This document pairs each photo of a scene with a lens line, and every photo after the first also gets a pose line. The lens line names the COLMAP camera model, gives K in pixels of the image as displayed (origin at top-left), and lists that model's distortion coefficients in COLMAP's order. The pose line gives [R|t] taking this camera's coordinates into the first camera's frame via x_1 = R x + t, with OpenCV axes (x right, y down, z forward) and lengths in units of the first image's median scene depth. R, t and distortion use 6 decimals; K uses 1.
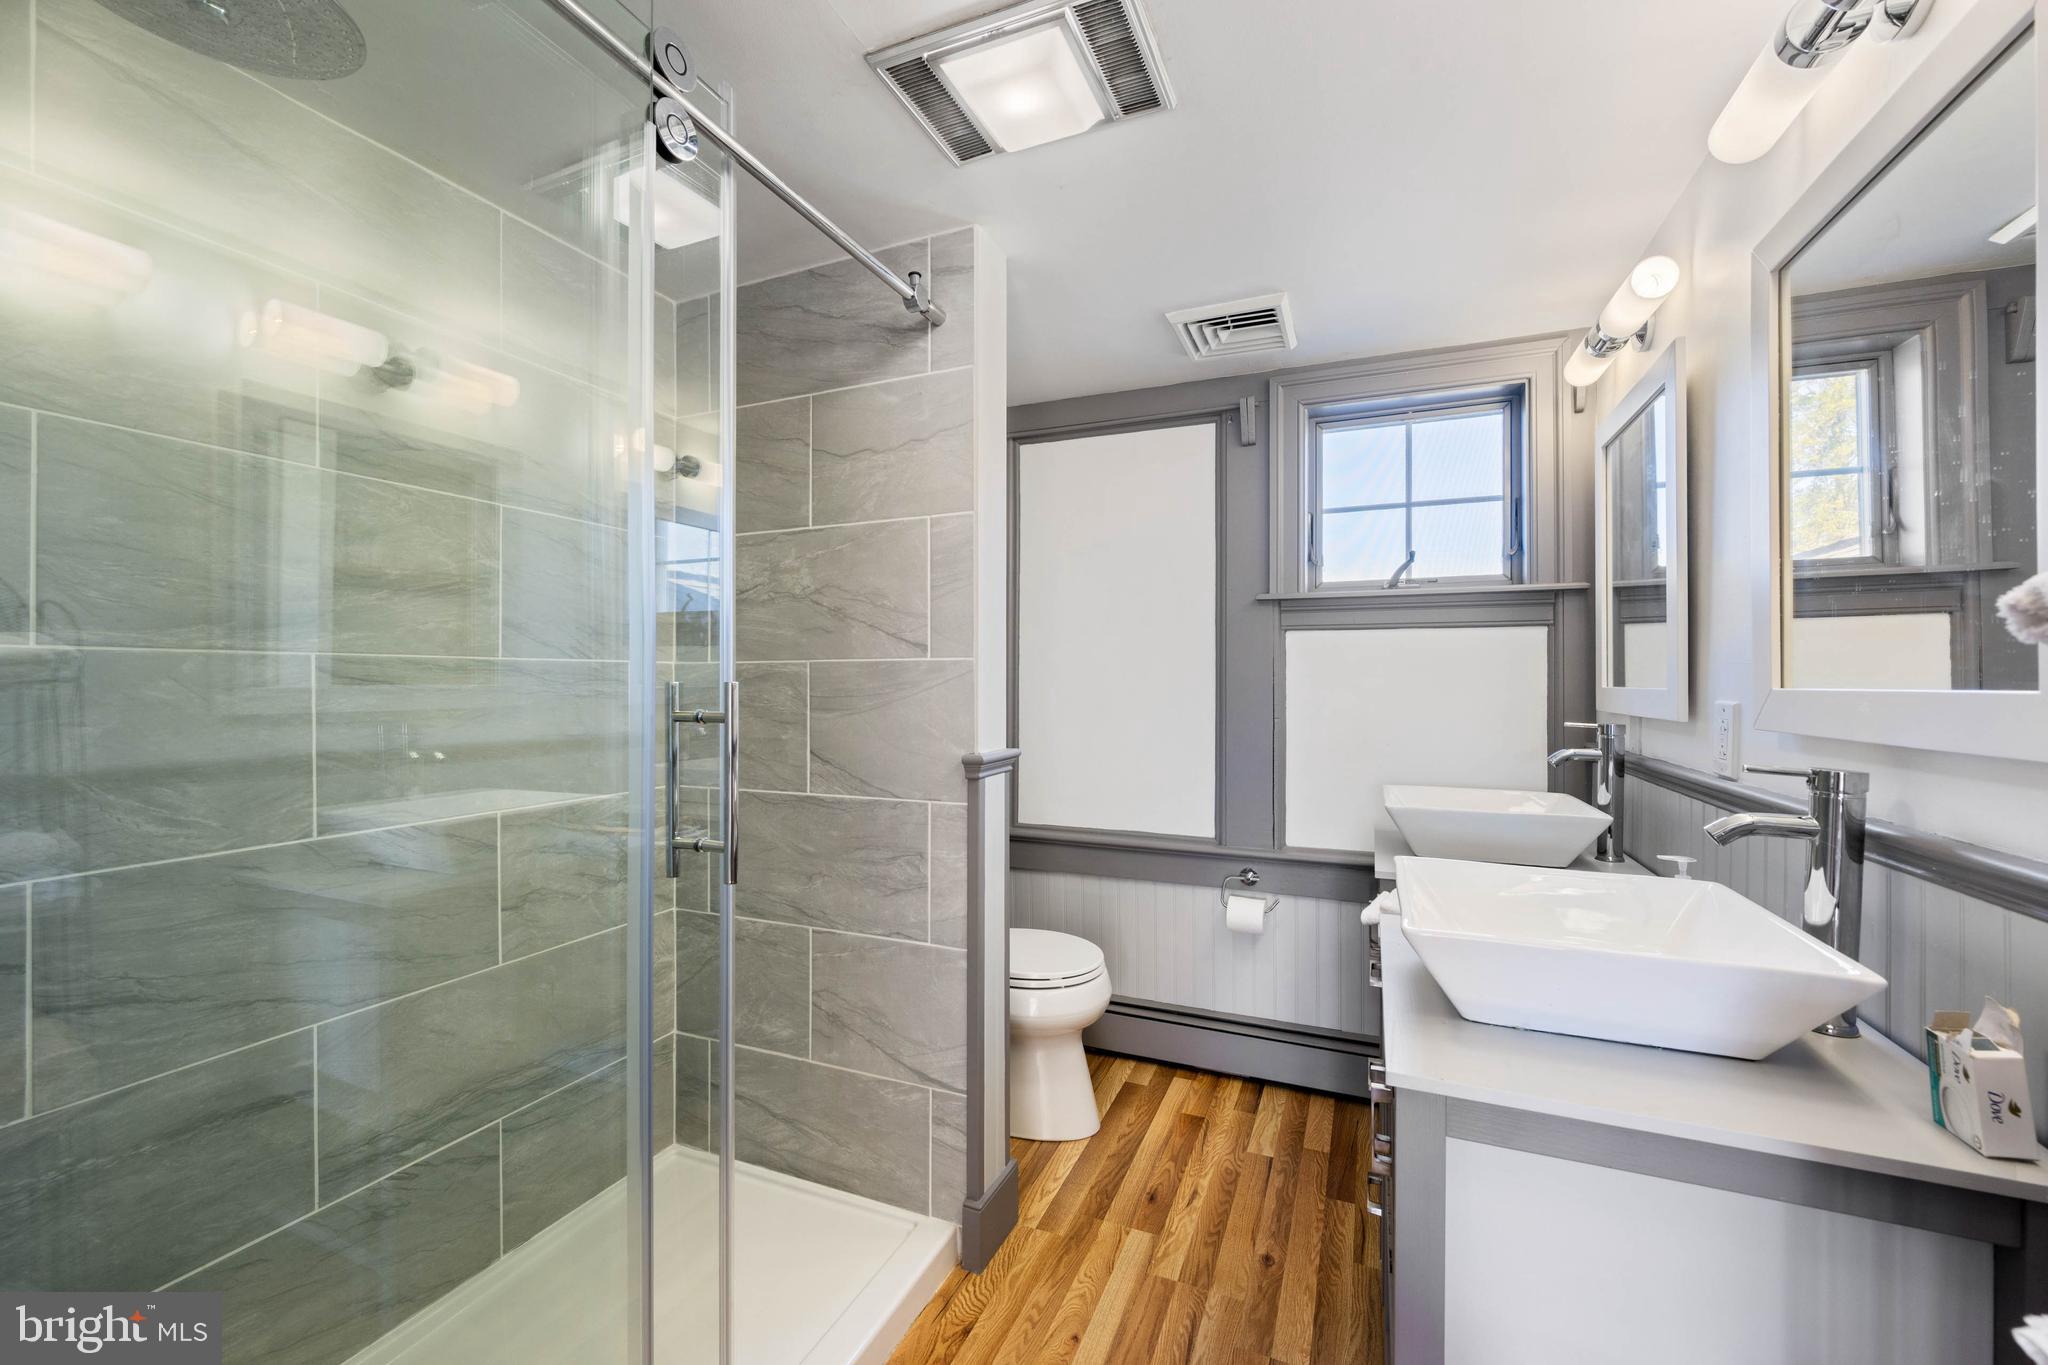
lens RADIAL K [[810.2, 0, 1032.5], [0, 810.2, 678.9], [0, 0, 1]] dist [-0.007001, 0.000036]
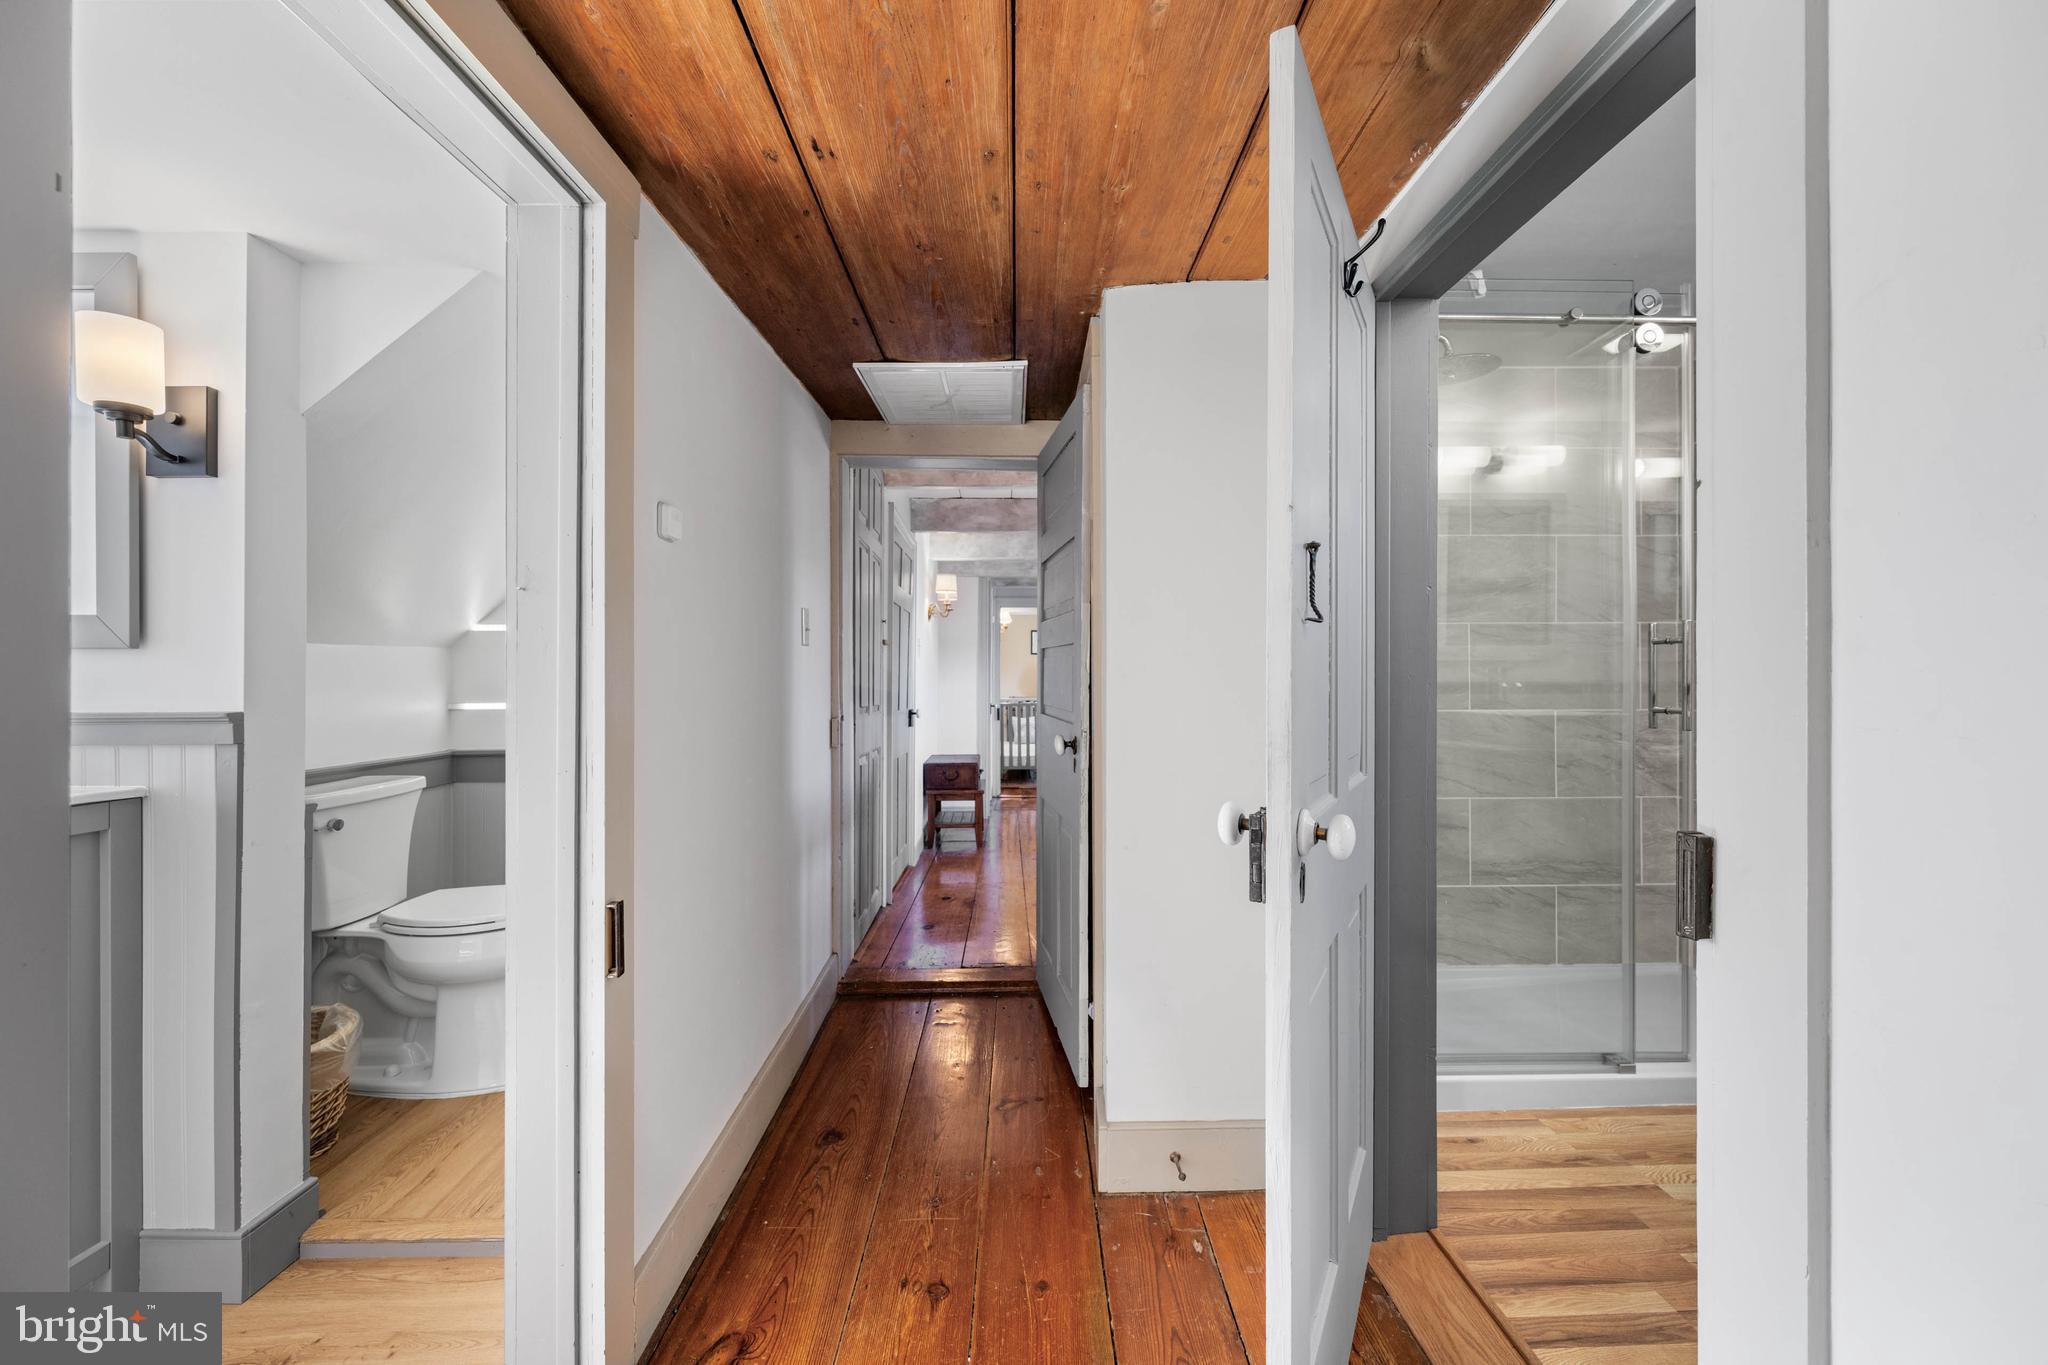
lens RADIAL K [[810.2, 0, 1032.5], [0, 810.2, 678.9], [0, 0, 1]] dist [-0.007001, 0.000036]
pose [[0.412533, 0.004831, -0.910930, 0.470803], [0.007997, 0.999928, 0.008925, 0.071481], [0.910908, -0.010967, 0.412465, -0.762190]]
